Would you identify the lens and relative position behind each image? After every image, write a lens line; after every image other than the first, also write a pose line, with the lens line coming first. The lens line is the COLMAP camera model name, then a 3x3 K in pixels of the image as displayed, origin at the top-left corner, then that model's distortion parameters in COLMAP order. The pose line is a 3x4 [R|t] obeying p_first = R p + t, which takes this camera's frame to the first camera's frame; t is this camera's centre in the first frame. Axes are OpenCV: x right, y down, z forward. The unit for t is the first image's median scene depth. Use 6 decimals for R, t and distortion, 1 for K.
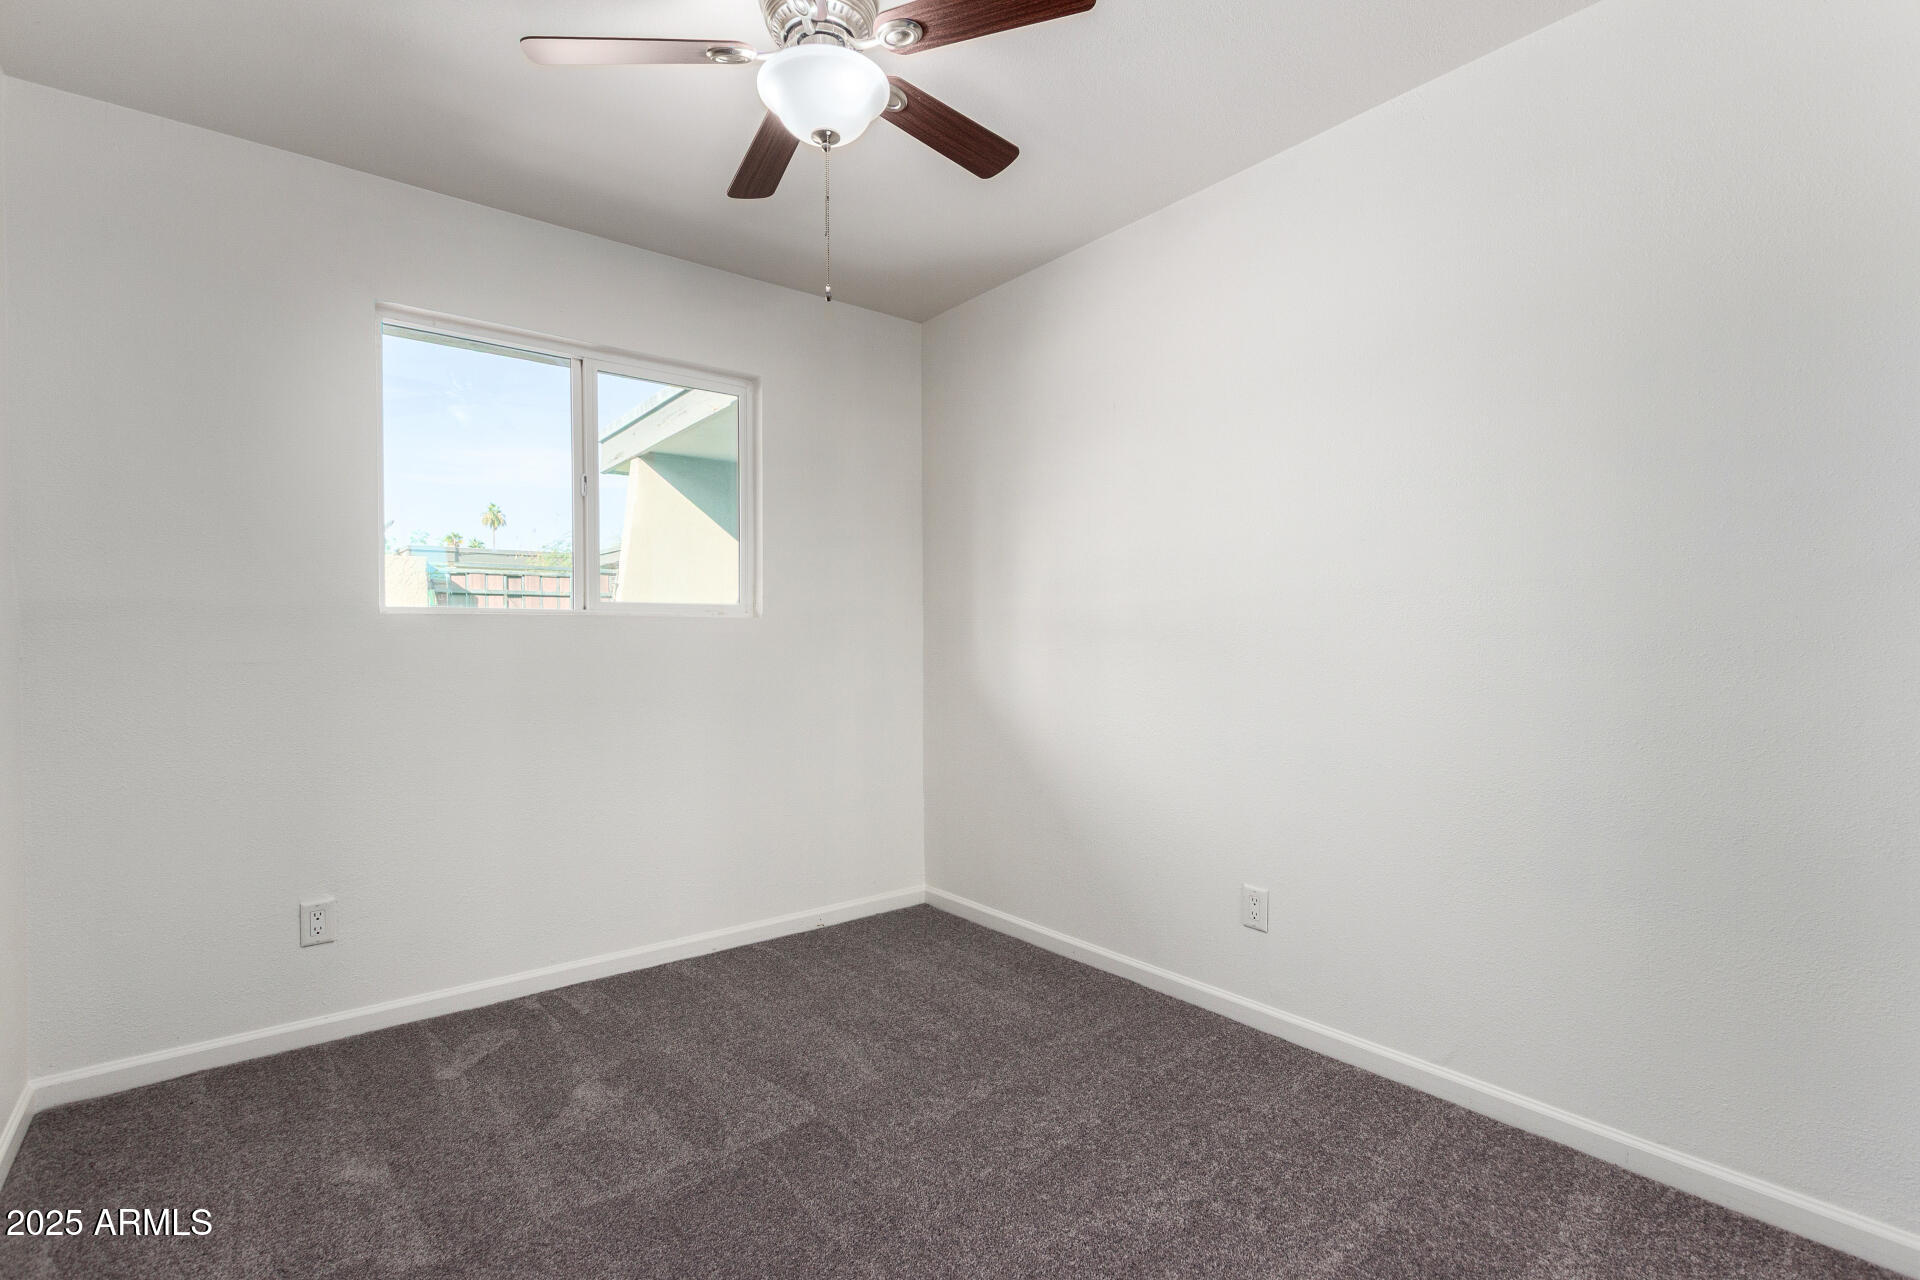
lens RADIAL K [[933.3, 0, 970.4], [0, 933.3, 638.8], [0, 0, 1]] dist [-0.001682, -0.000979]
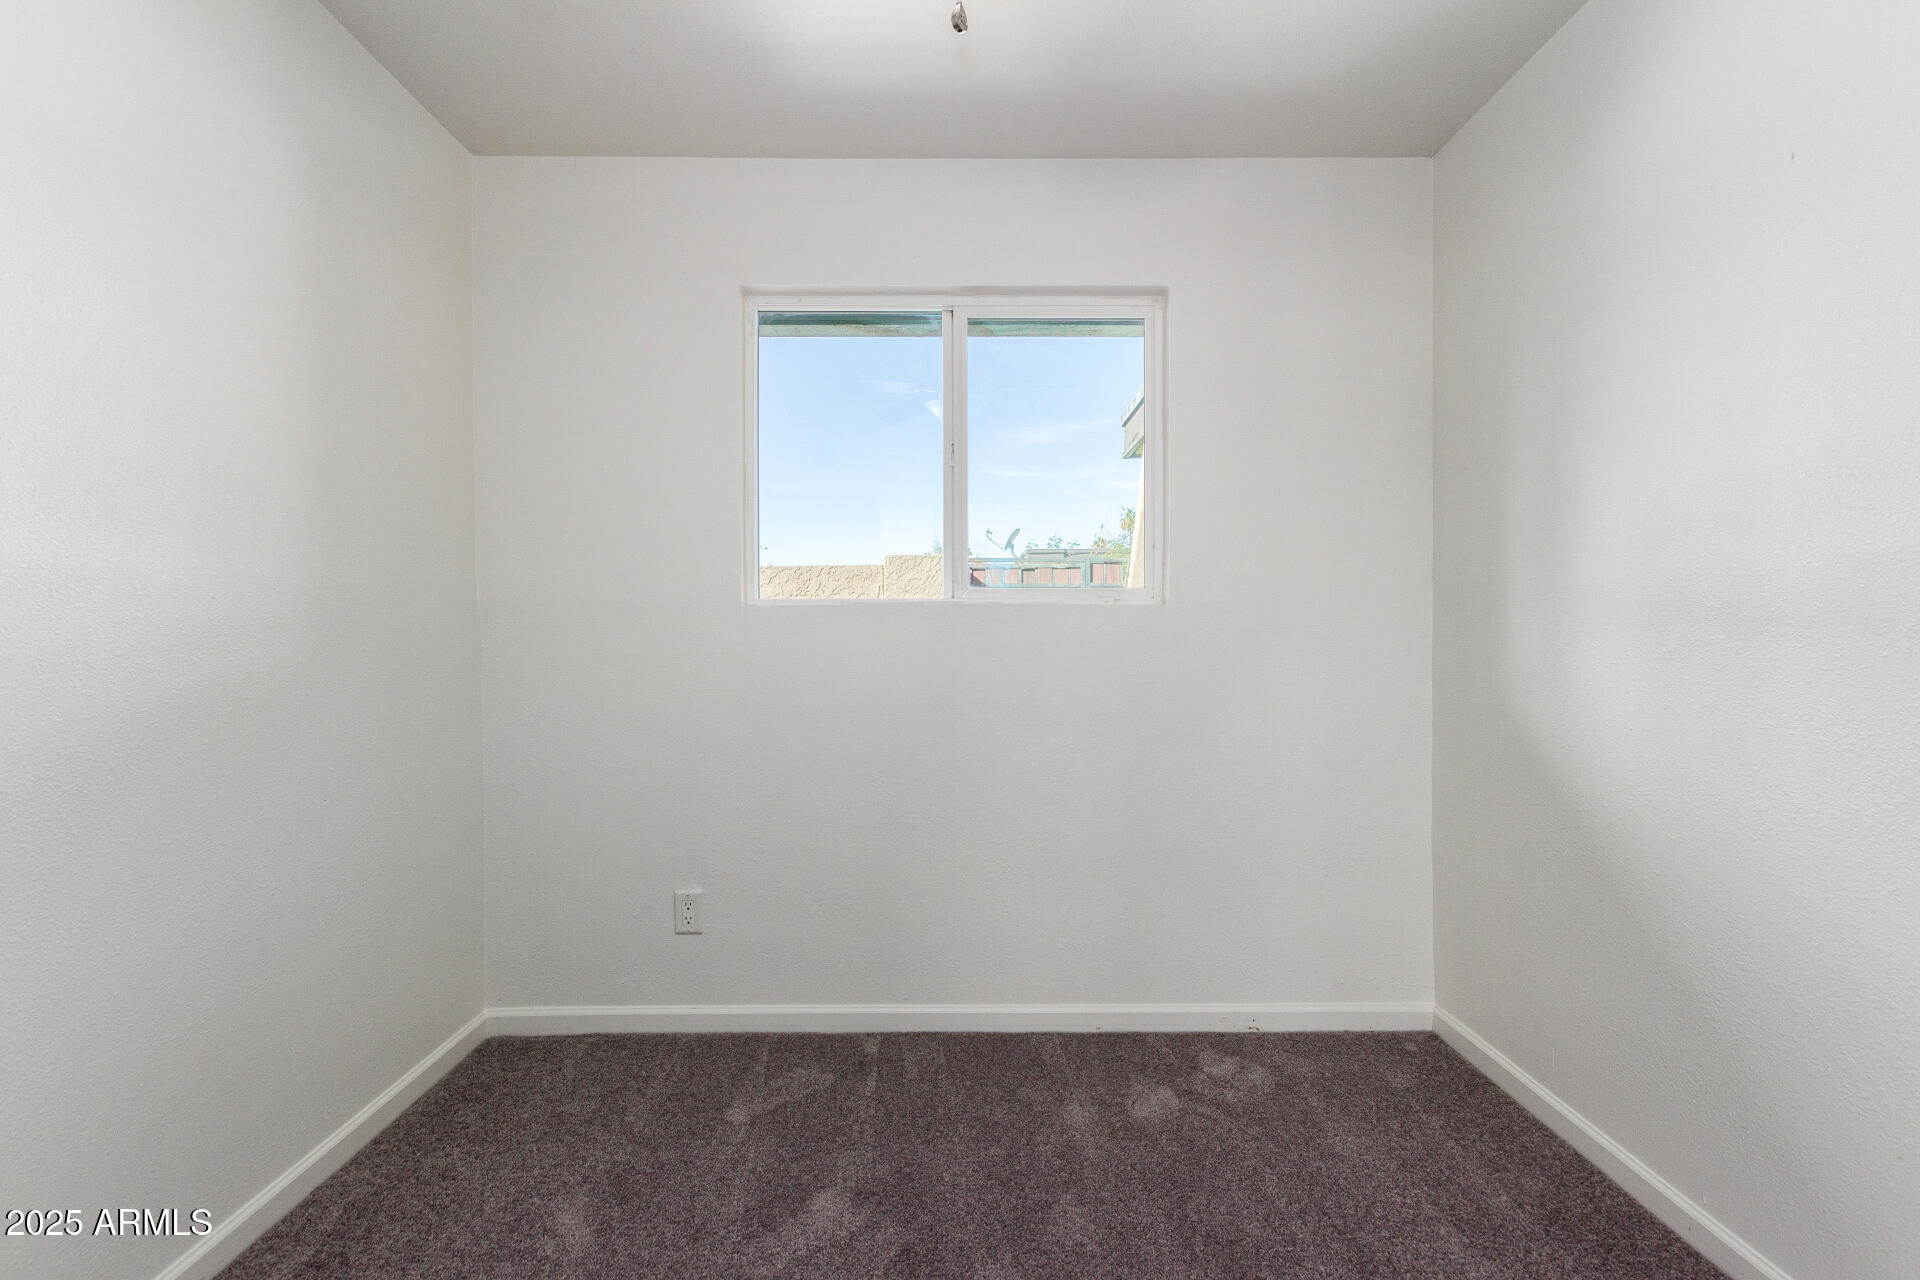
lens RADIAL K [[889.6, 0, 961.9], [0, 889.6, 637.5], [0, 0, 1]] dist [0.014027, -0.007979]
pose [[0.769641, 0.005987, -0.638449, 0.124782], [-0.000625, 0.999963, 0.008623, -0.002388], [0.638477, -0.006237, 0.769616, 0.382931]]
